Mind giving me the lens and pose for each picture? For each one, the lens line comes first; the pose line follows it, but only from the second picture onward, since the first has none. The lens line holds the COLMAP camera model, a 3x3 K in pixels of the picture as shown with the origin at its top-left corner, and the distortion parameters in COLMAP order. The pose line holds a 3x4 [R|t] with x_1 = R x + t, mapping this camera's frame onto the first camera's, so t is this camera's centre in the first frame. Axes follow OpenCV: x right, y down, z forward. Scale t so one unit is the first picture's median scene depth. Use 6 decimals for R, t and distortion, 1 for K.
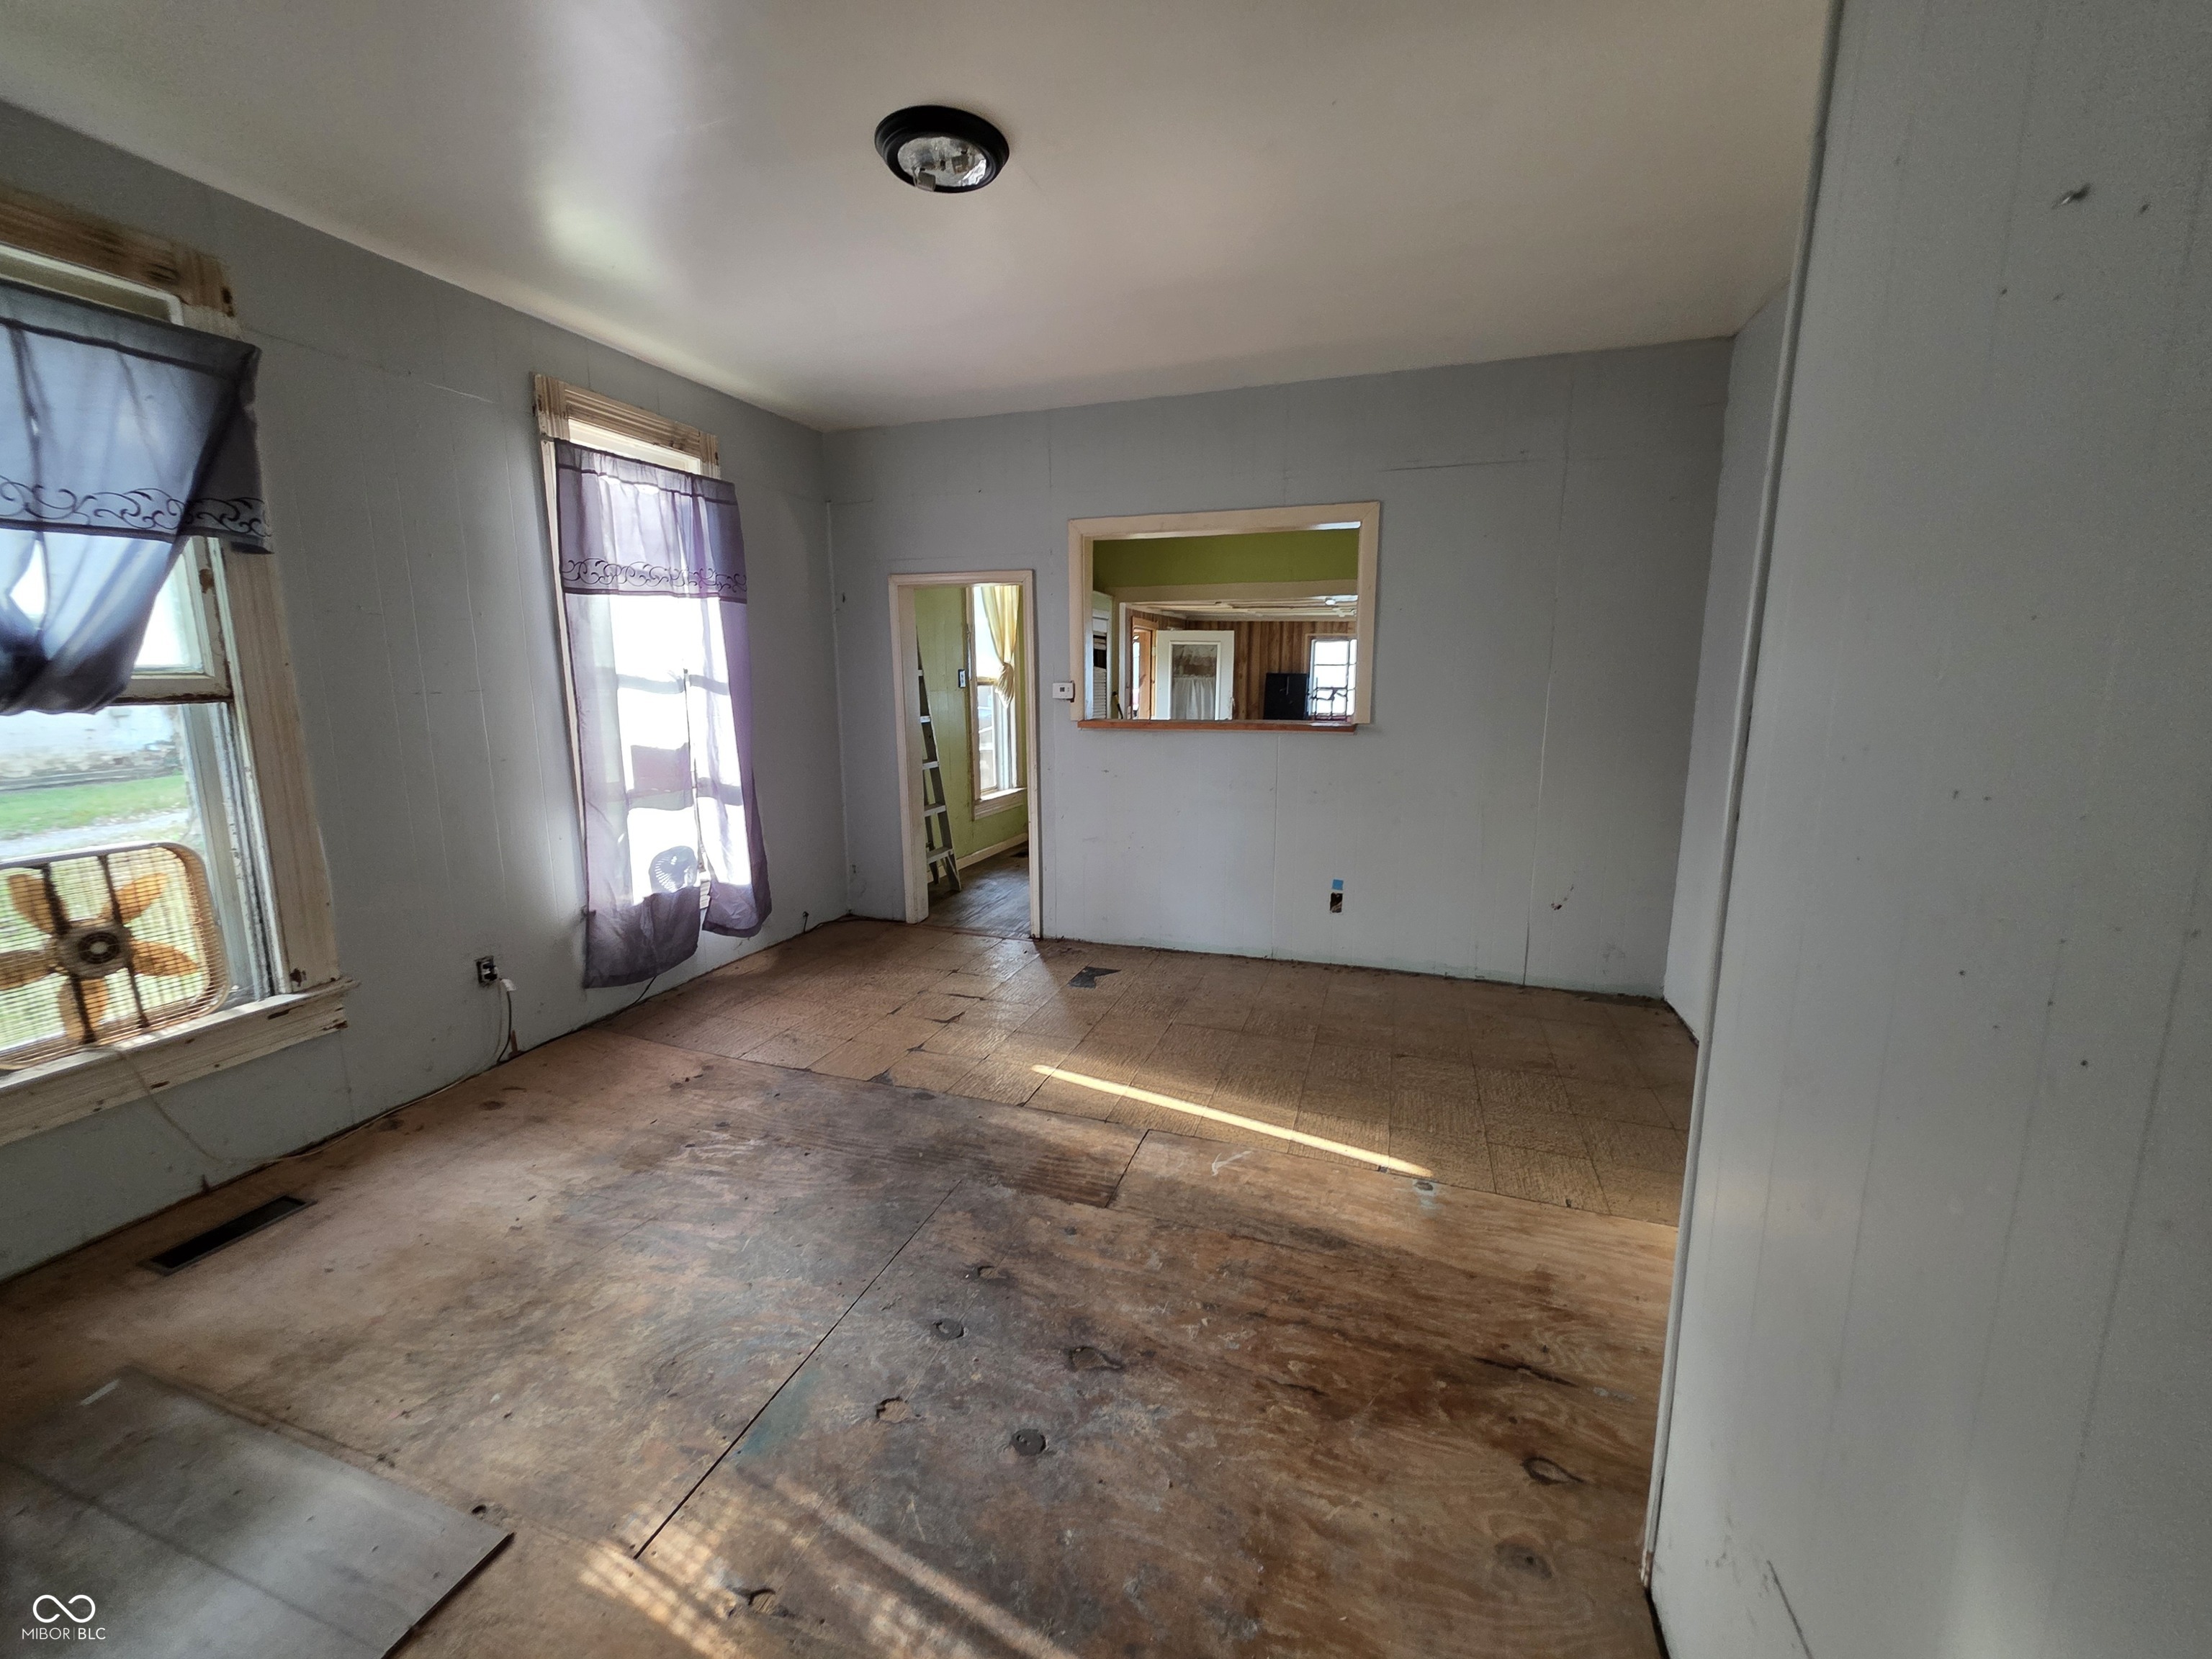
lens RADIAL K [[886.0, 0, 1098.3], [0, 886.0, 839.6], [0, 0, 1]] dist [0.003626, -0.000323]
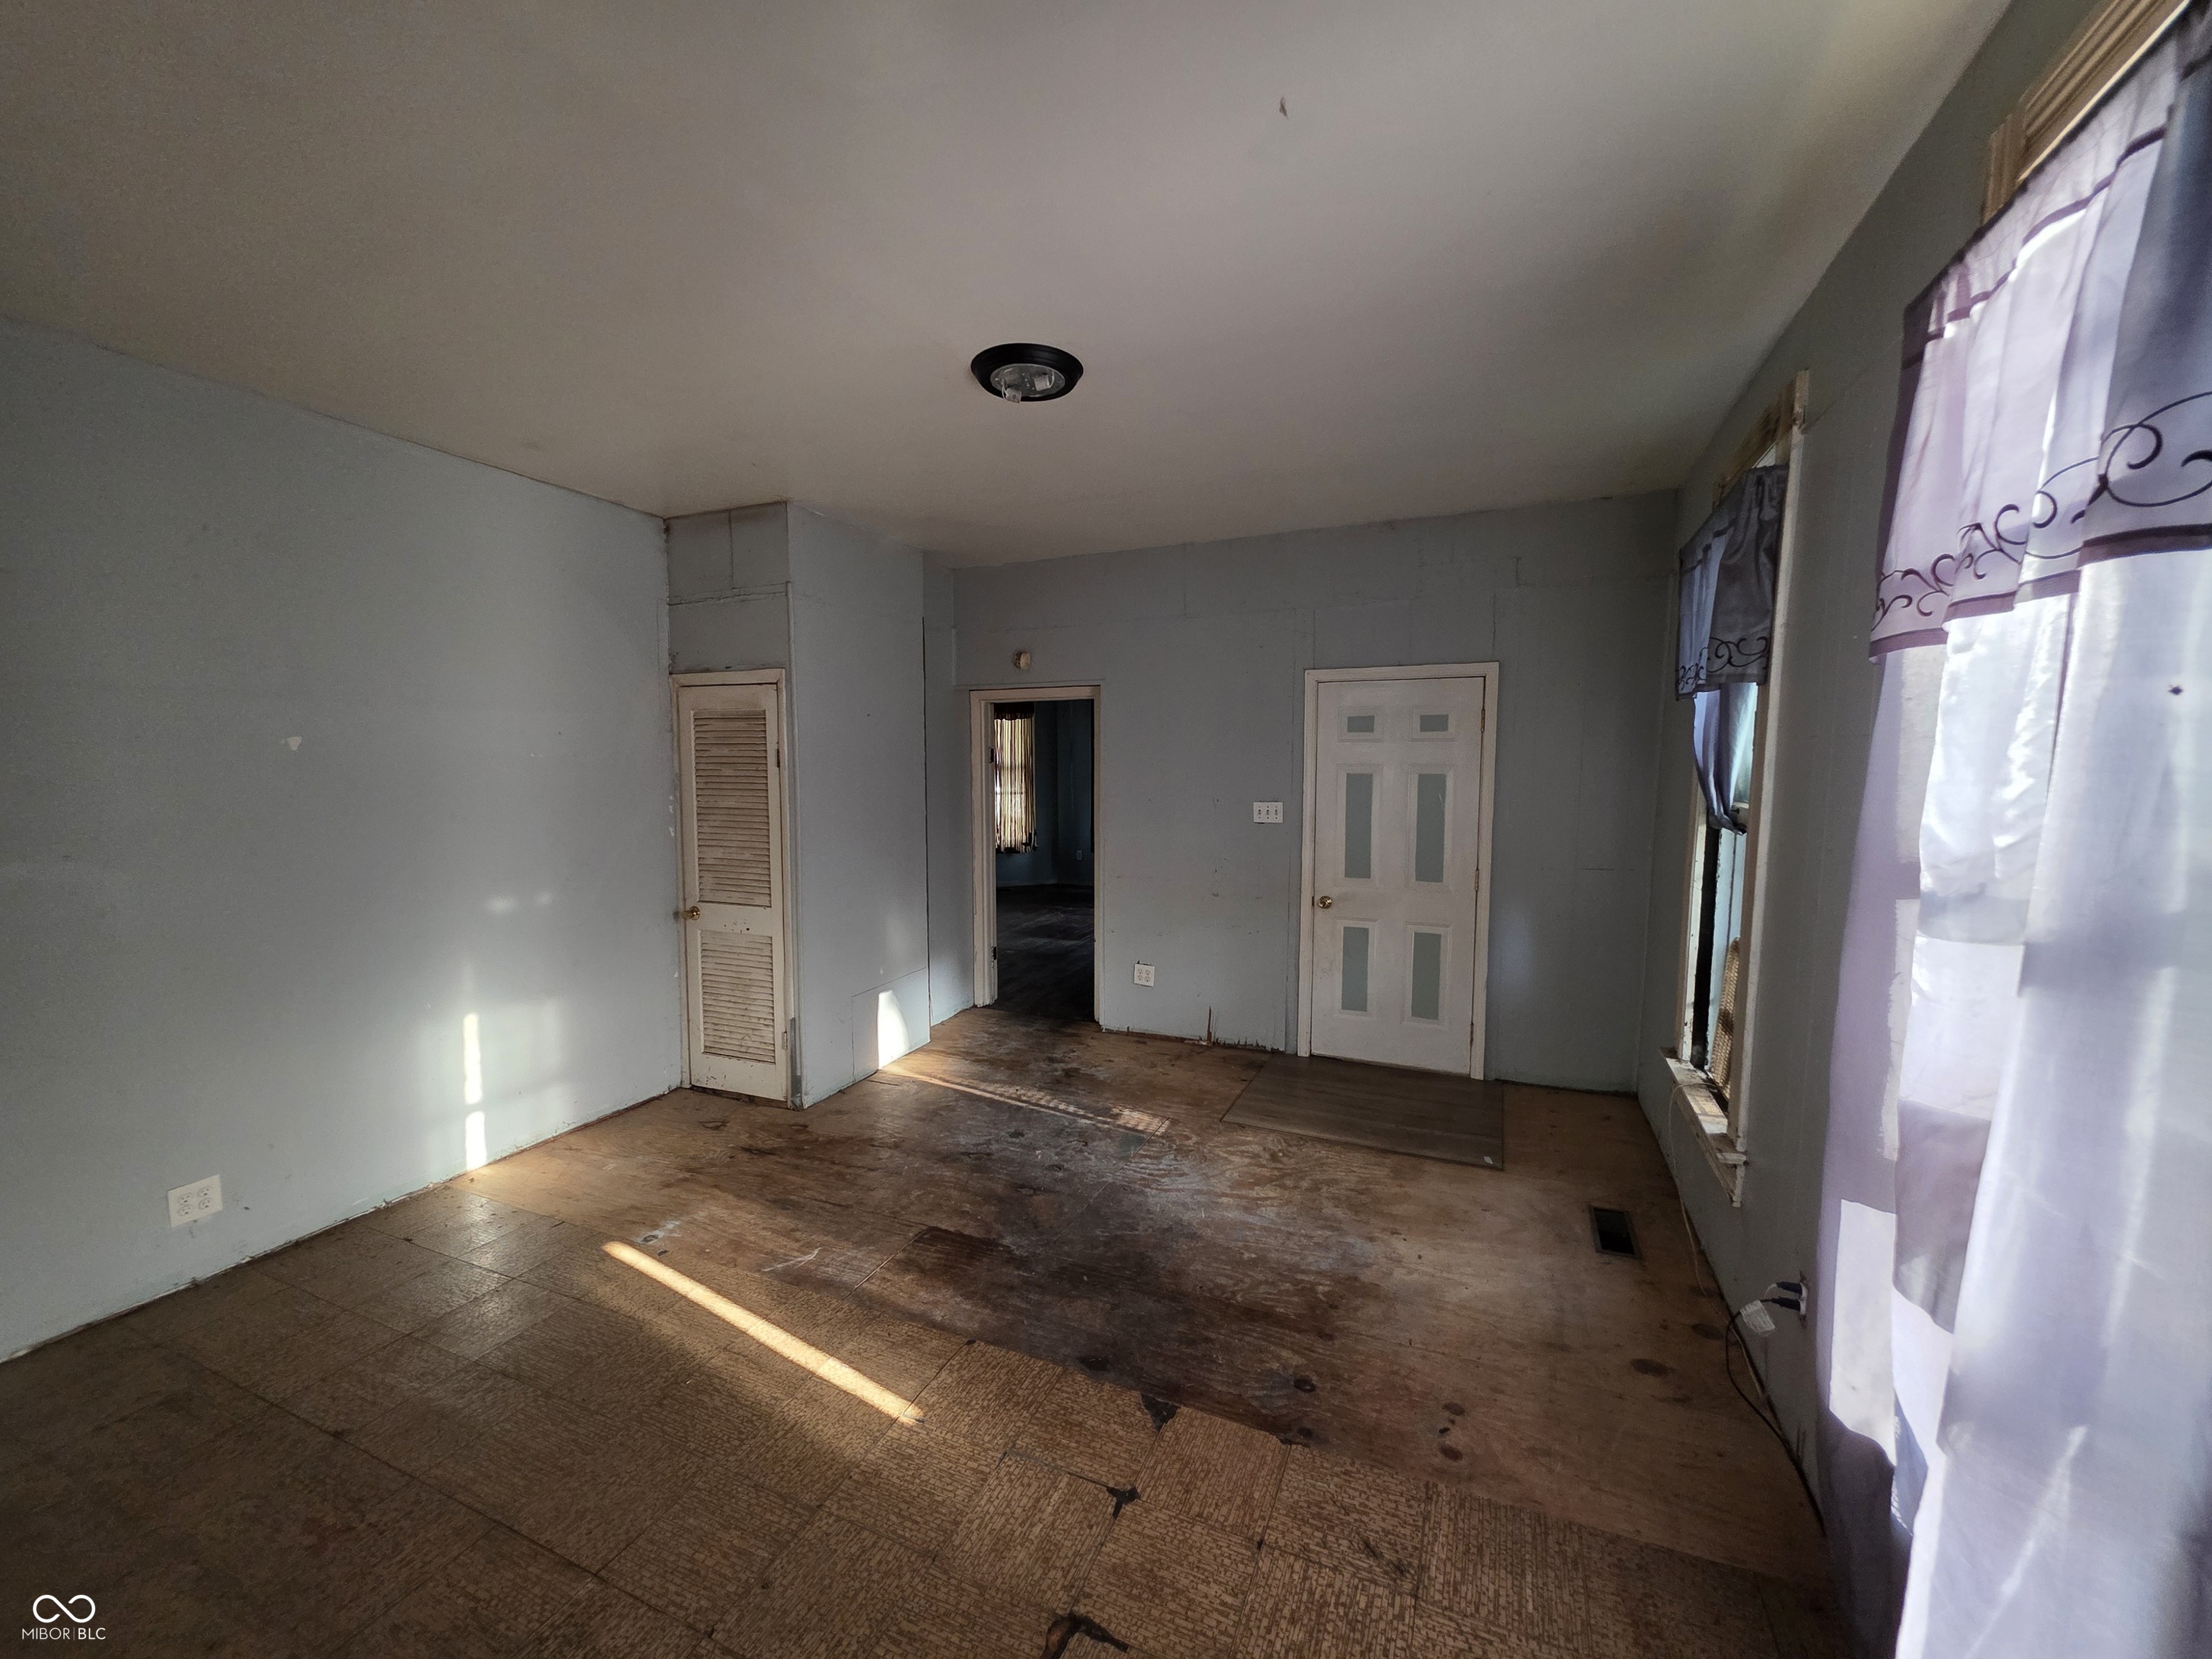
lens RADIAL K [[886.0, 0, 1106.0], [0, 886.0, 824.5], [0, 0, 1]] dist [0.003626, -0.000323]
pose [[-0.996003, -0.004196, 0.089223, -0.190686], [0.019286, 0.965233, 0.260678, -0.245575], [-0.087215, 0.261357, -0.961294, 1.121901]]
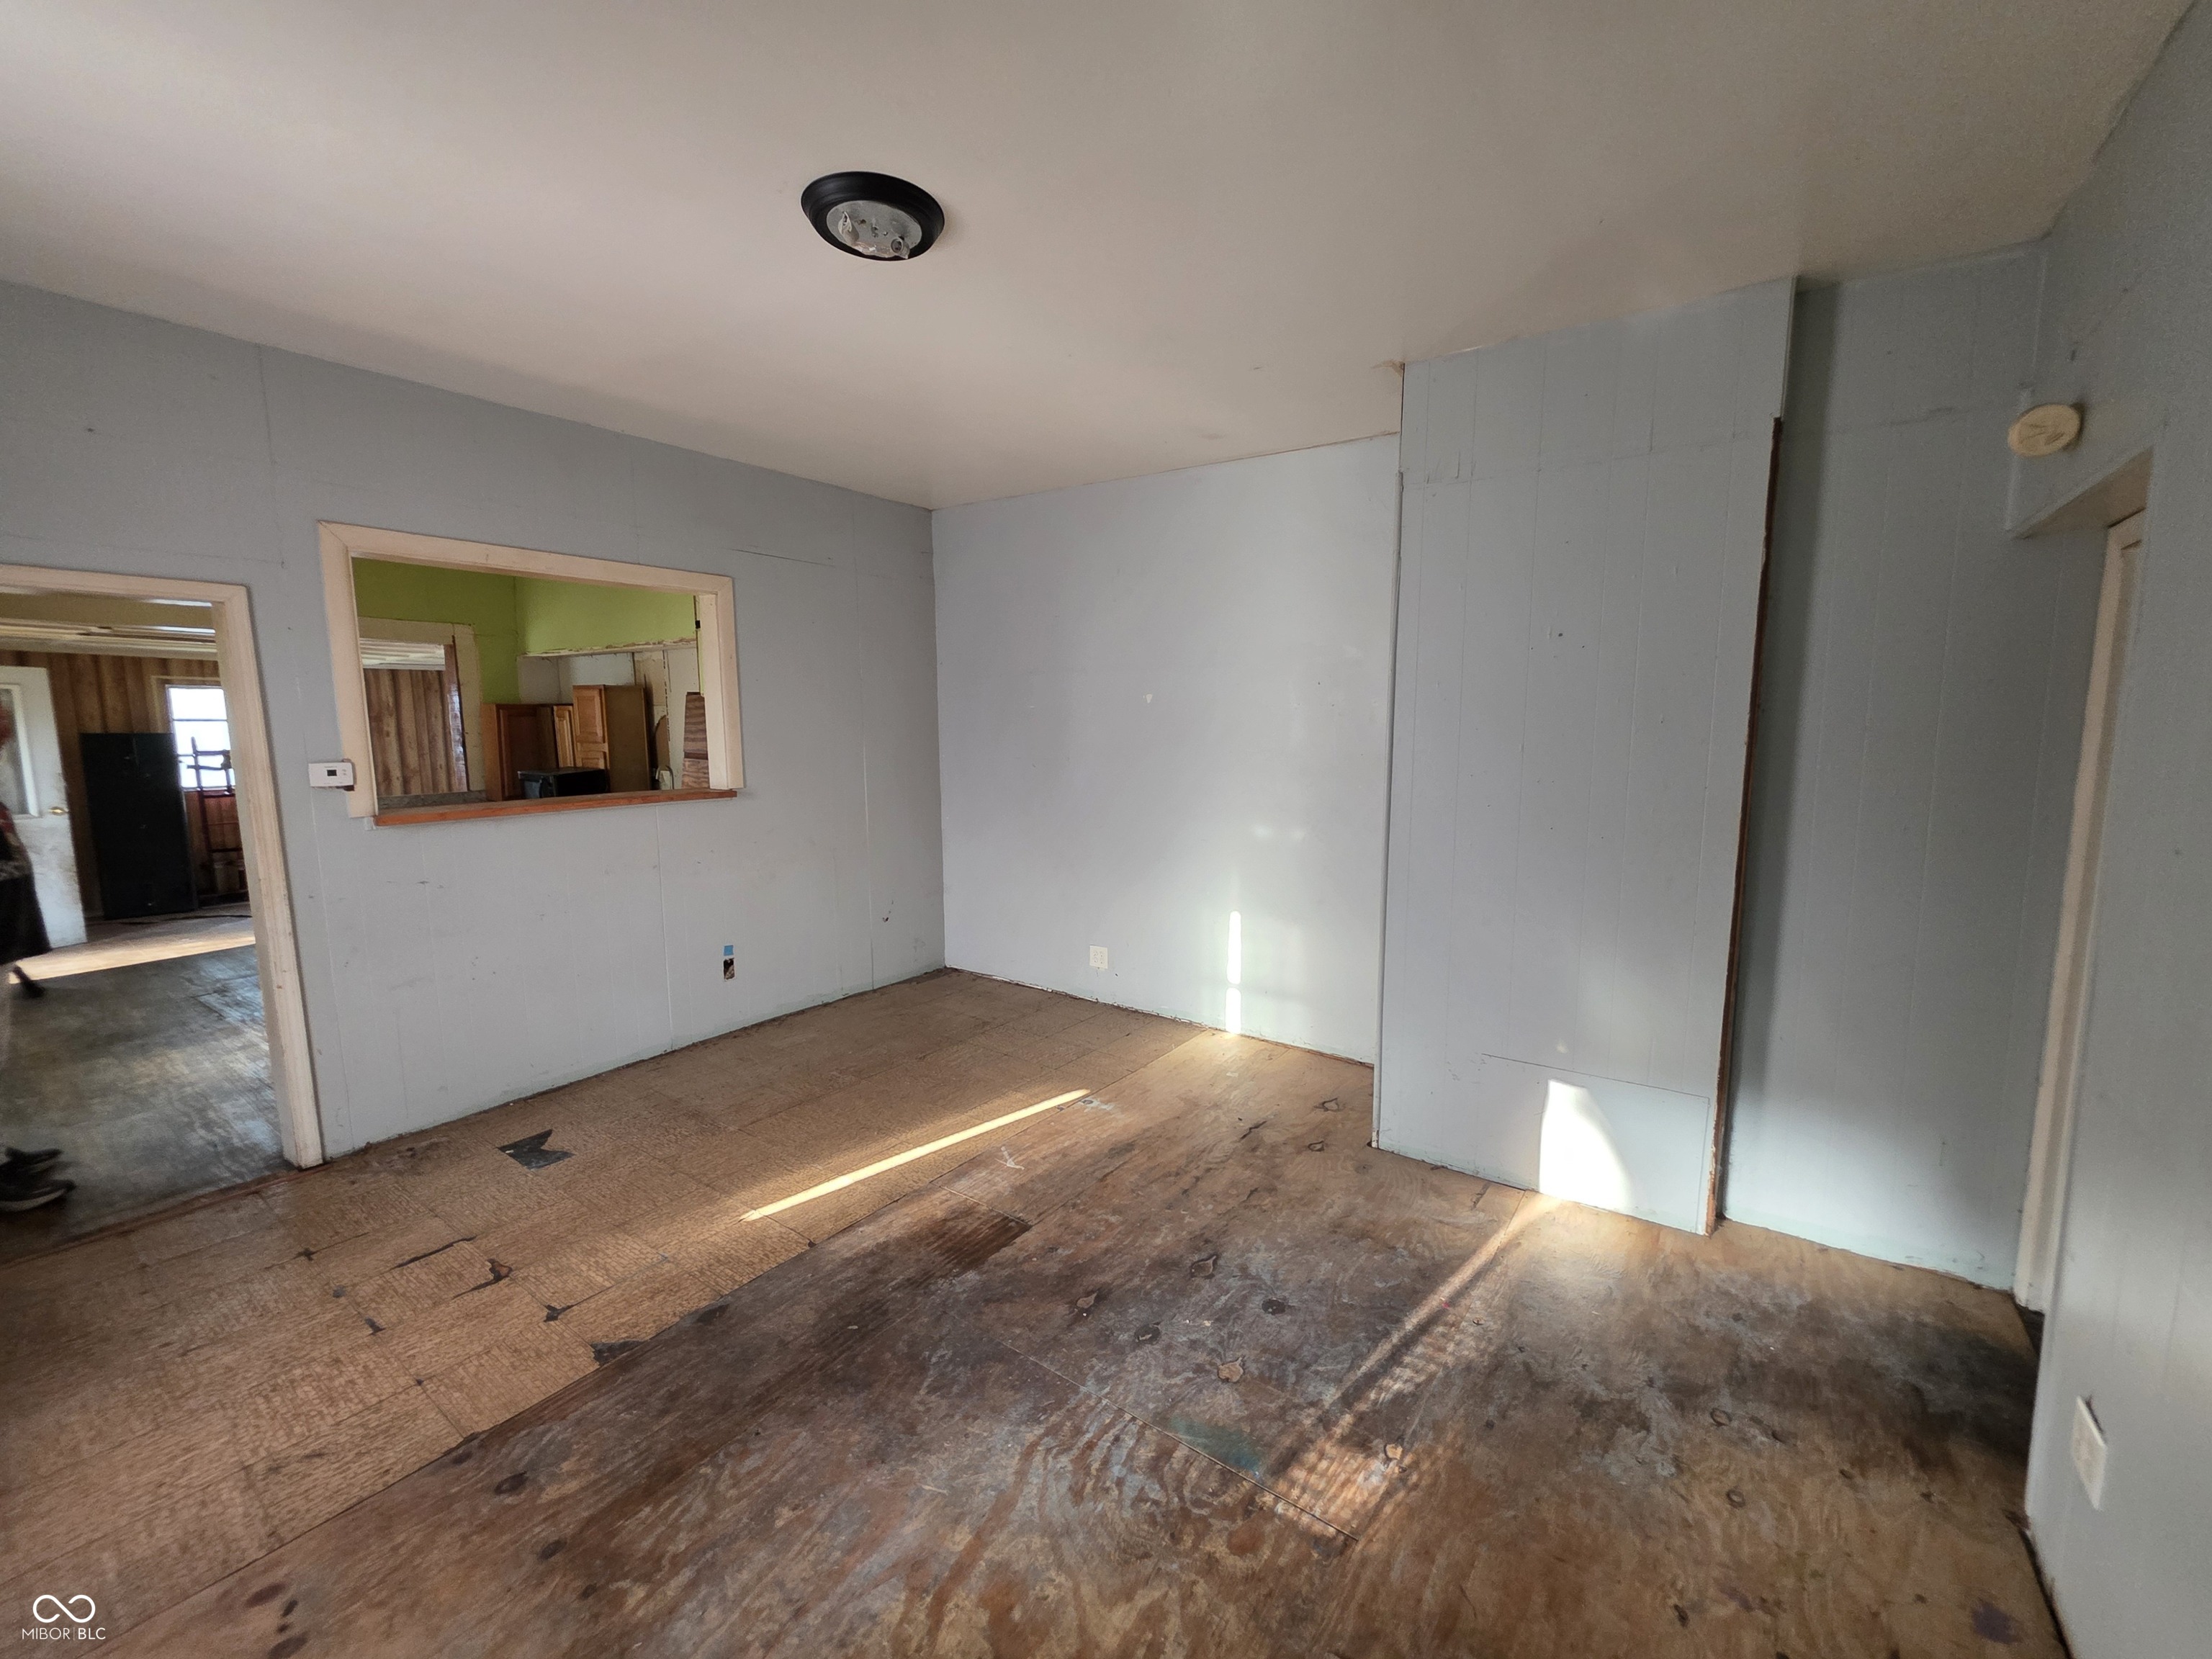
lens RADIAL K [[886.0, 0, 1108.0], [0, 886.0, 833.7], [0, 0, 1]] dist [0.003626, -0.000323]
pose [[0.294165, -0.123559, 0.947734, -0.531463], [0.179372, 0.981126, 0.072237, -0.072900], [-0.938772, 0.148748, 0.310776, 0.272923]]
